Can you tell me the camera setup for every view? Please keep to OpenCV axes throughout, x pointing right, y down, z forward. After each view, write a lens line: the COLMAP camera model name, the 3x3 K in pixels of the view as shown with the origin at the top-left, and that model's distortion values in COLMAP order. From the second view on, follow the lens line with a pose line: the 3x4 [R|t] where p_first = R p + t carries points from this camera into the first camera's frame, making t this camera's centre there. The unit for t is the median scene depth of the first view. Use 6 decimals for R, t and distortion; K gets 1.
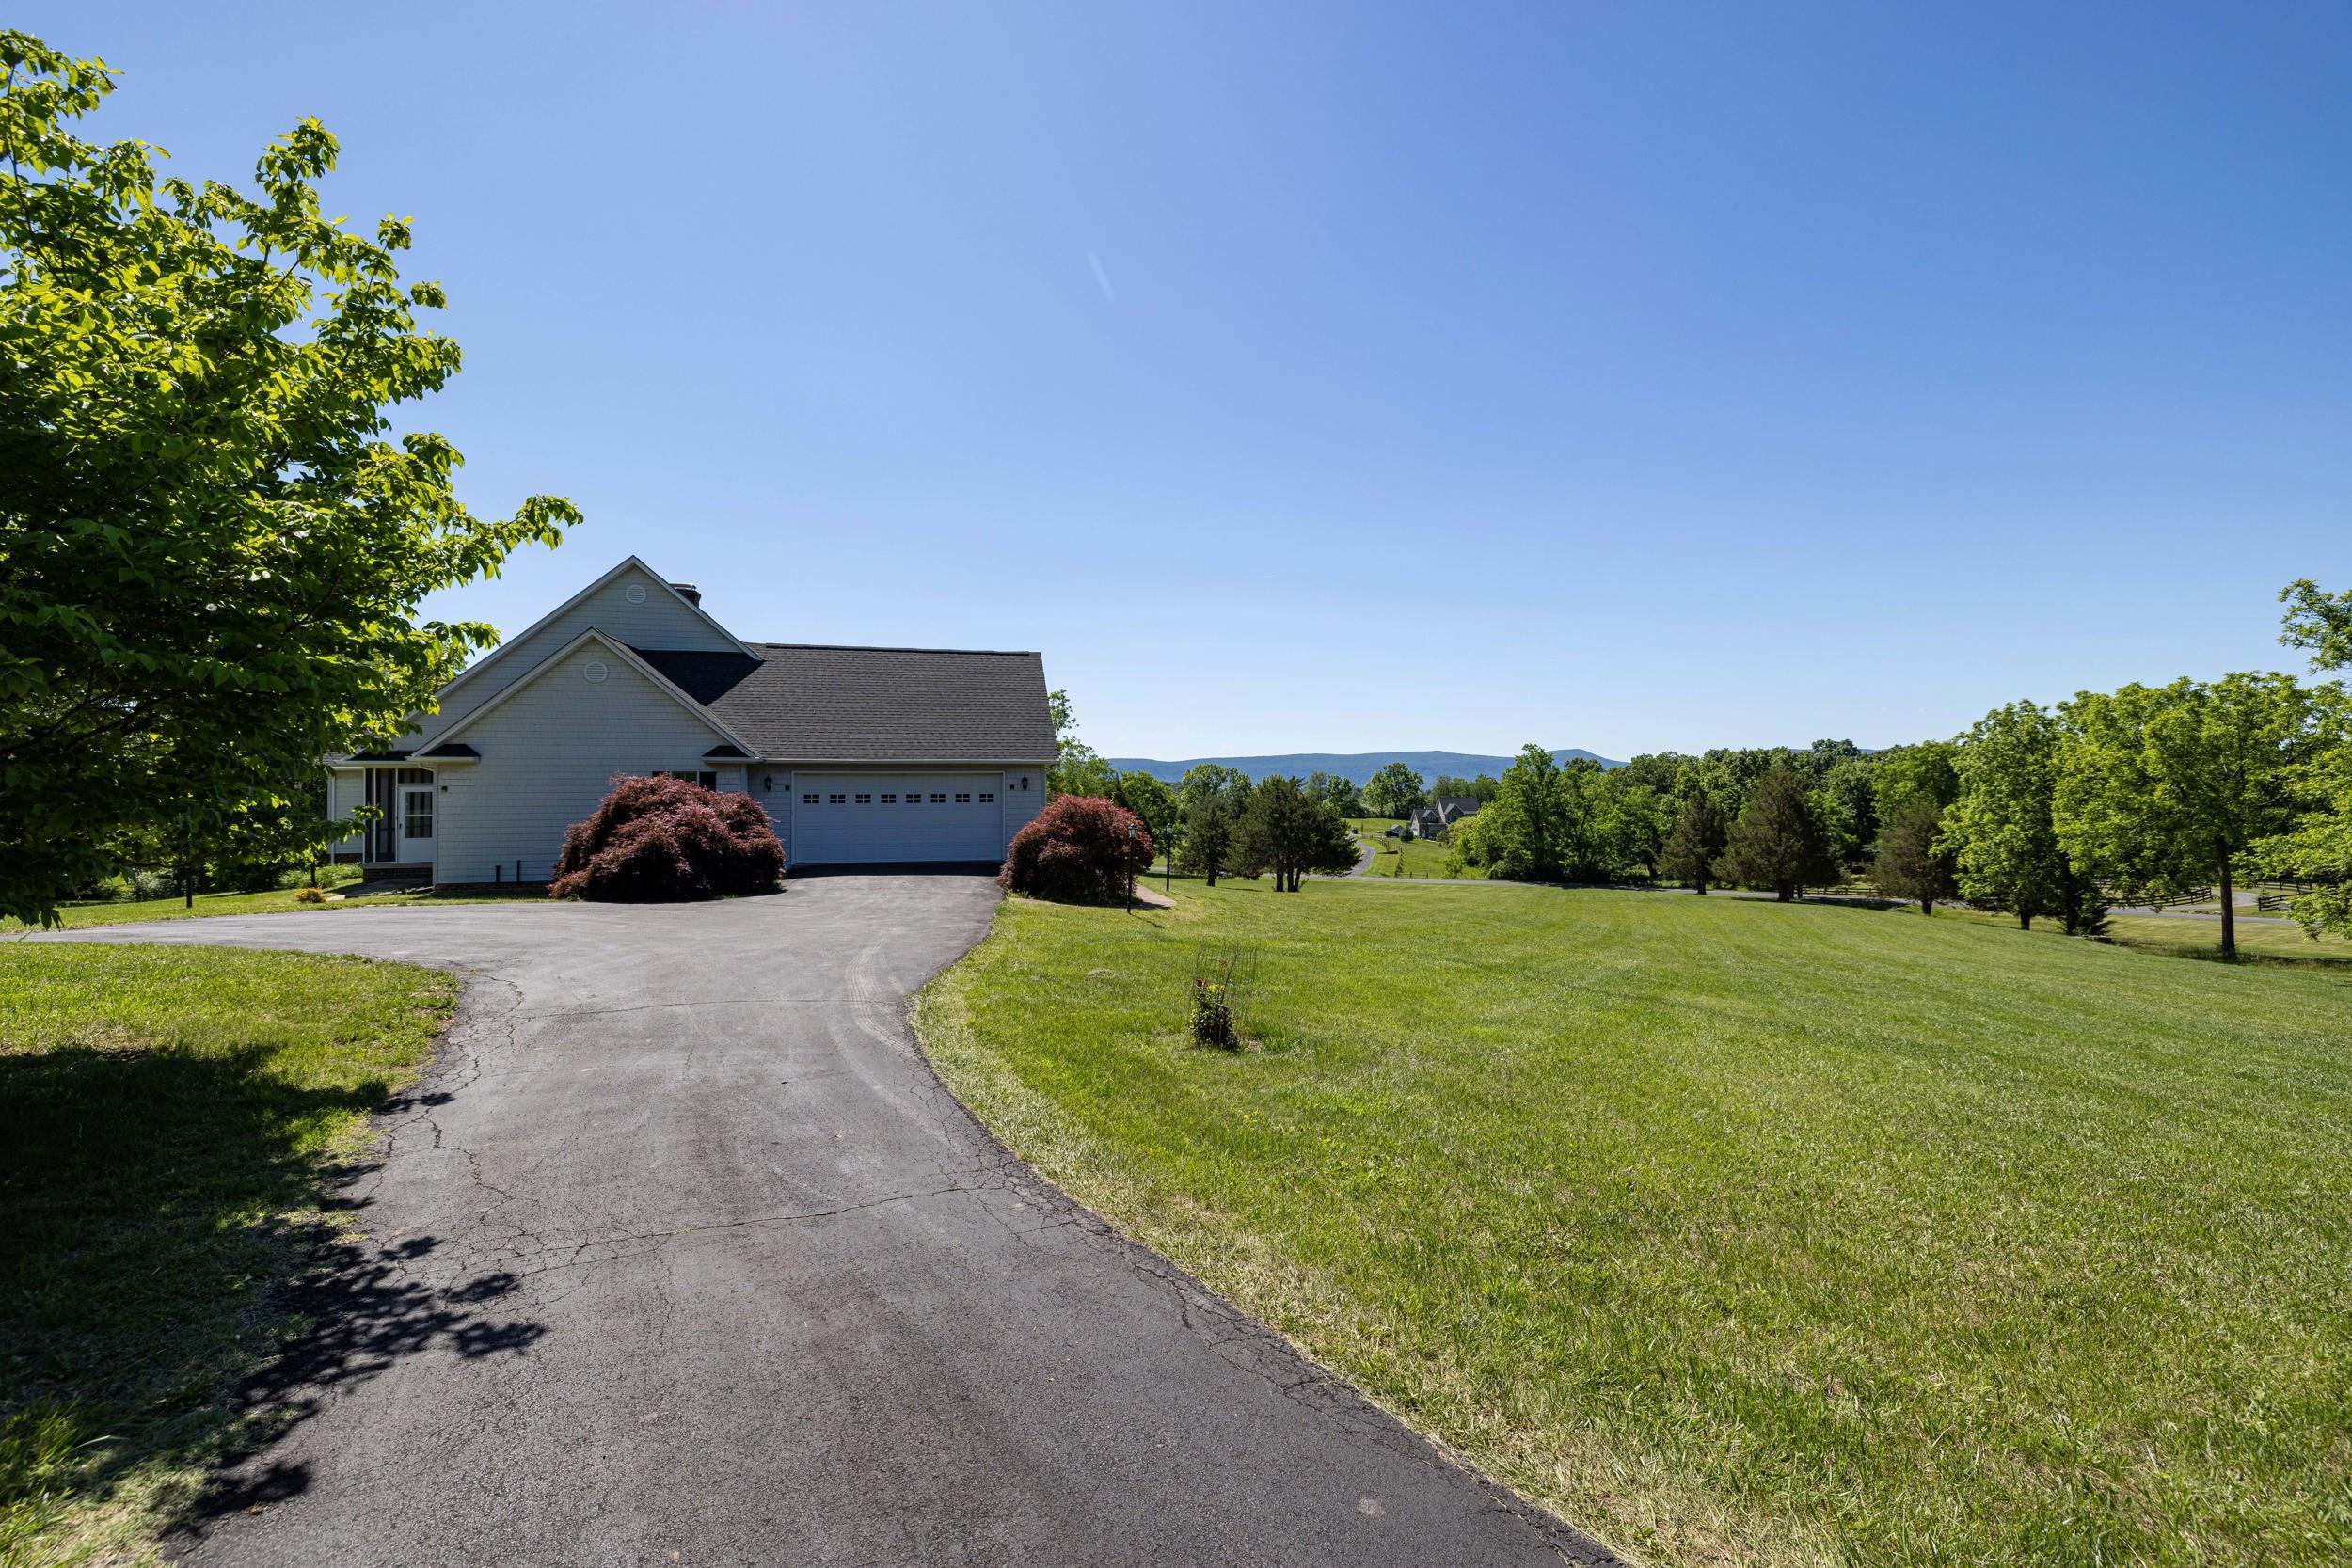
lens RADIAL K [[993.4, 0, 1176.0], [0, 993.4, 784.0], [0, 0, 1]] dist [-0.002314, -0.000157]
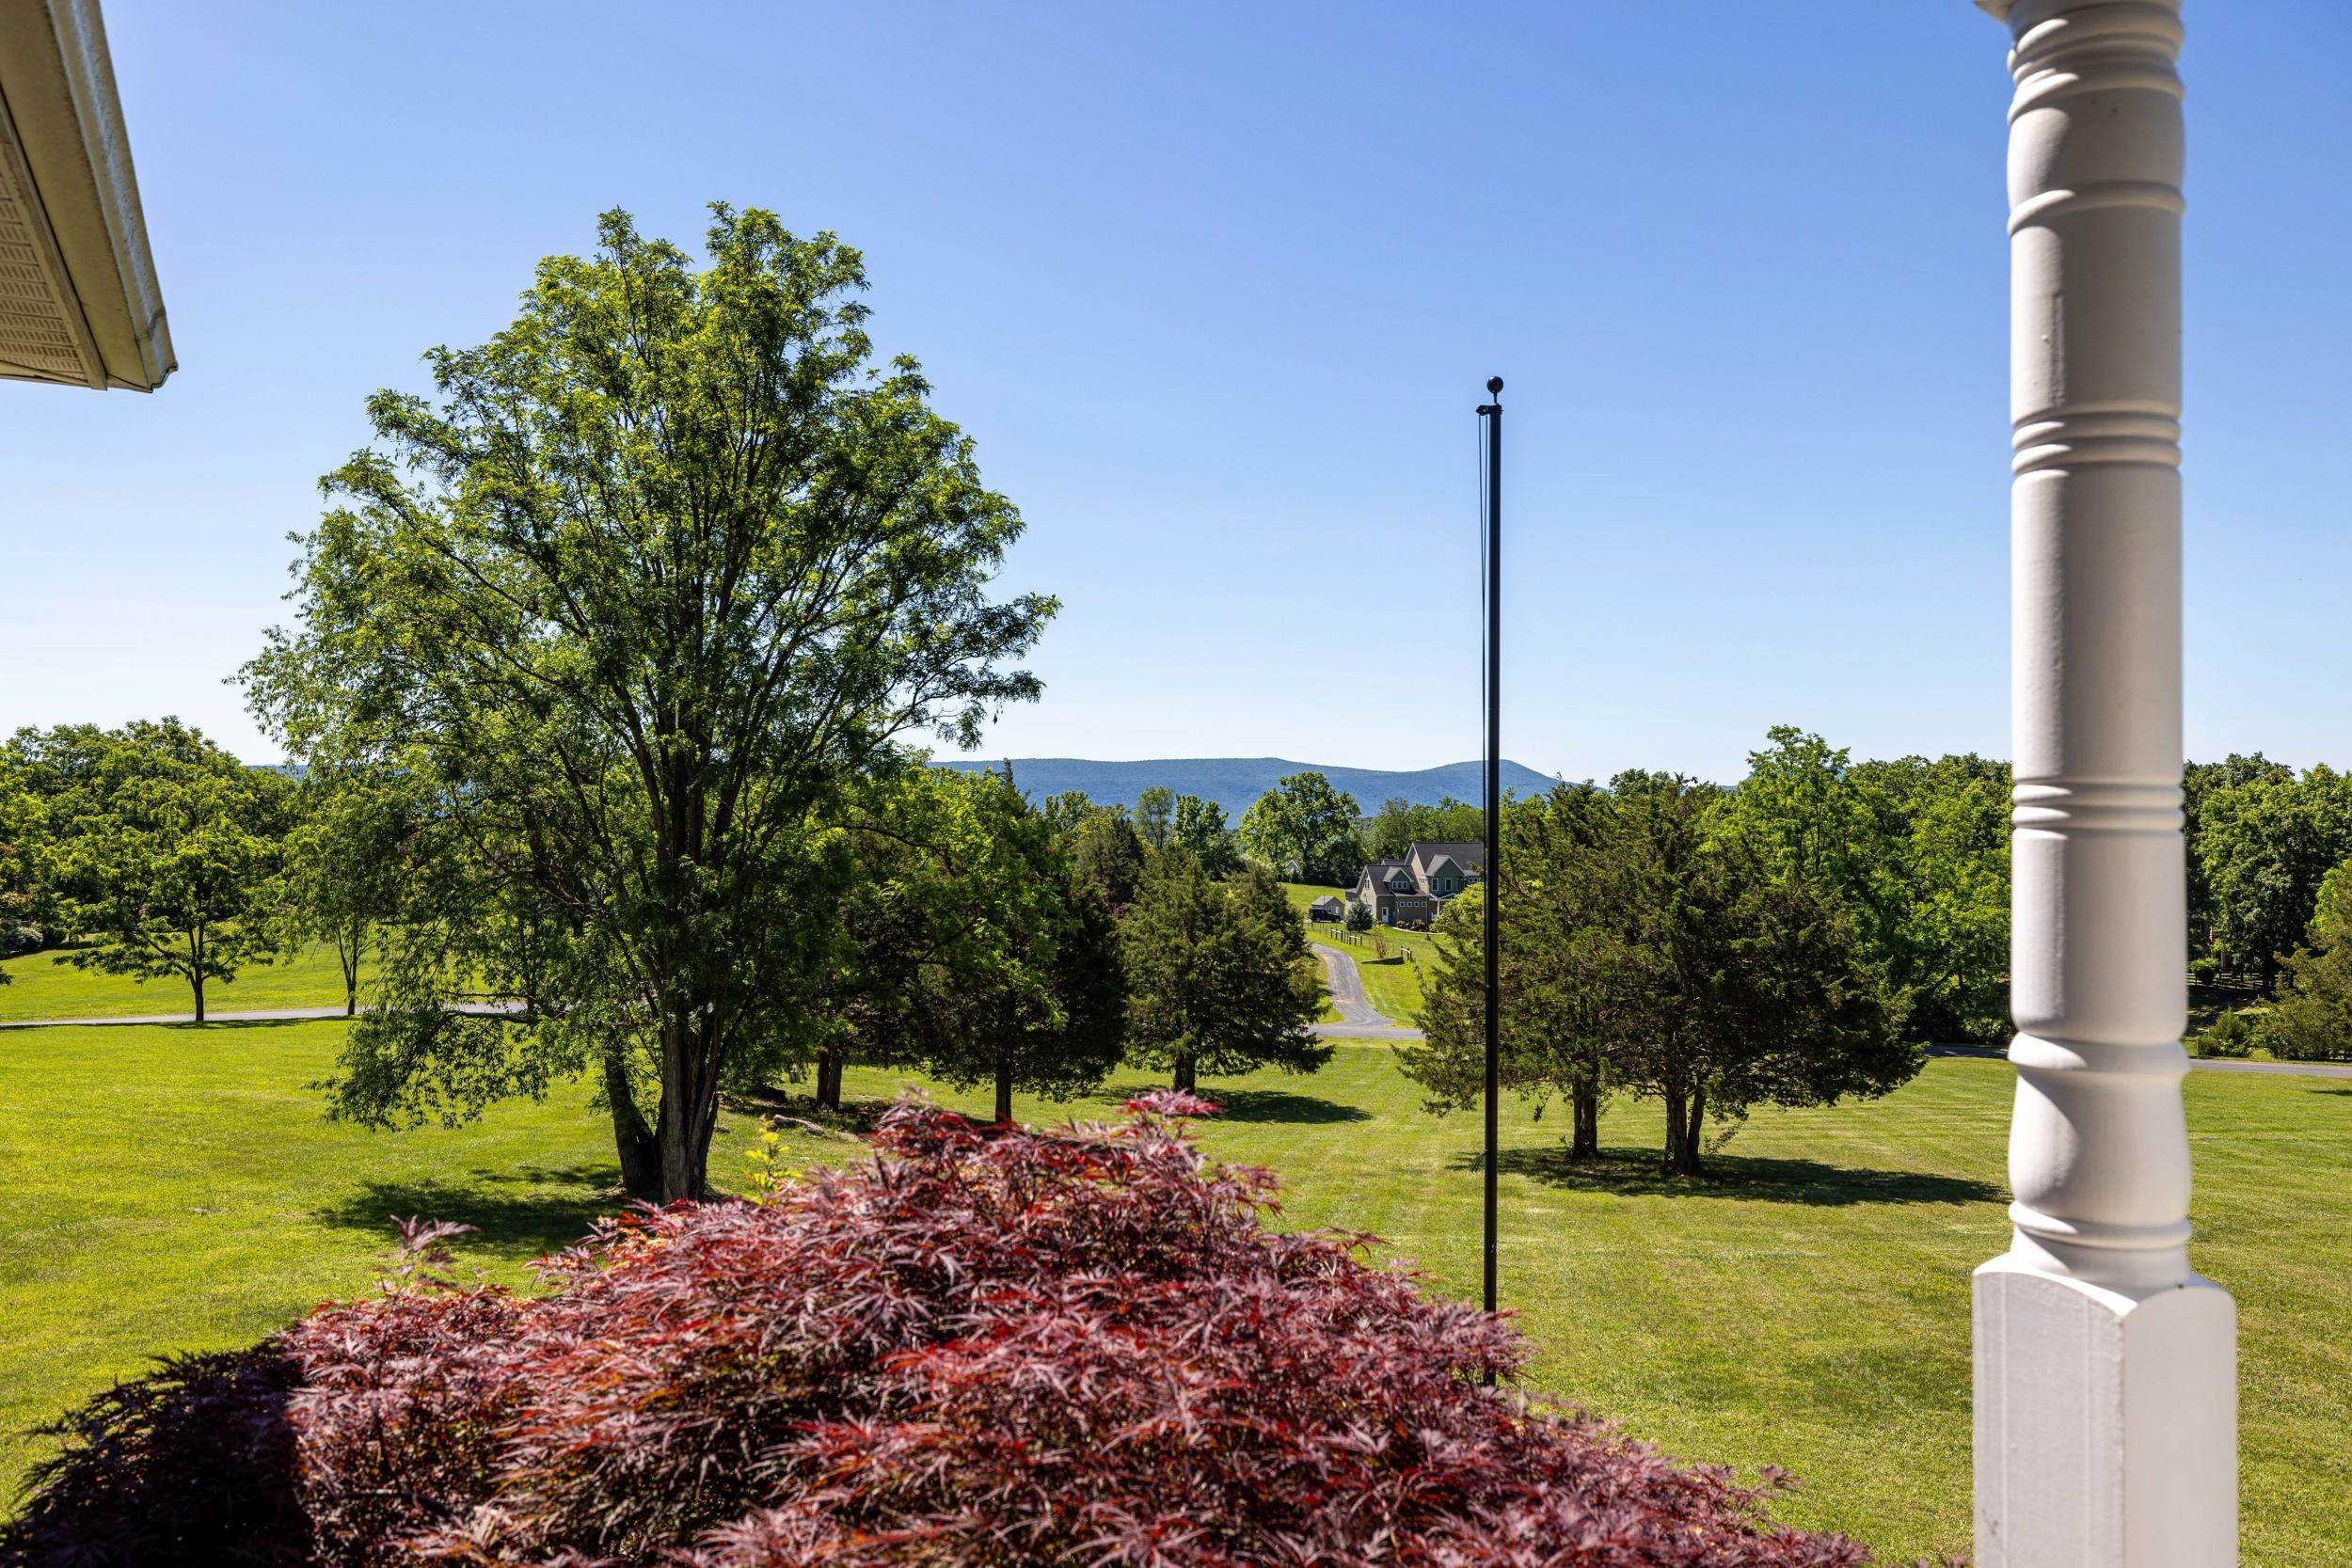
lens RADIAL K [[1806.9, 0, 1176.0], [0, 1806.9, 784.0], [0, 0, 1]] dist [-0.008045, 0.001901]
pose [[0.980740, 0.016513, 0.194616, -0.030111], [-0.013484, 0.999767, -0.016879, 0.001095], [-0.194850, 0.013930, 0.980734, 0.132901]]
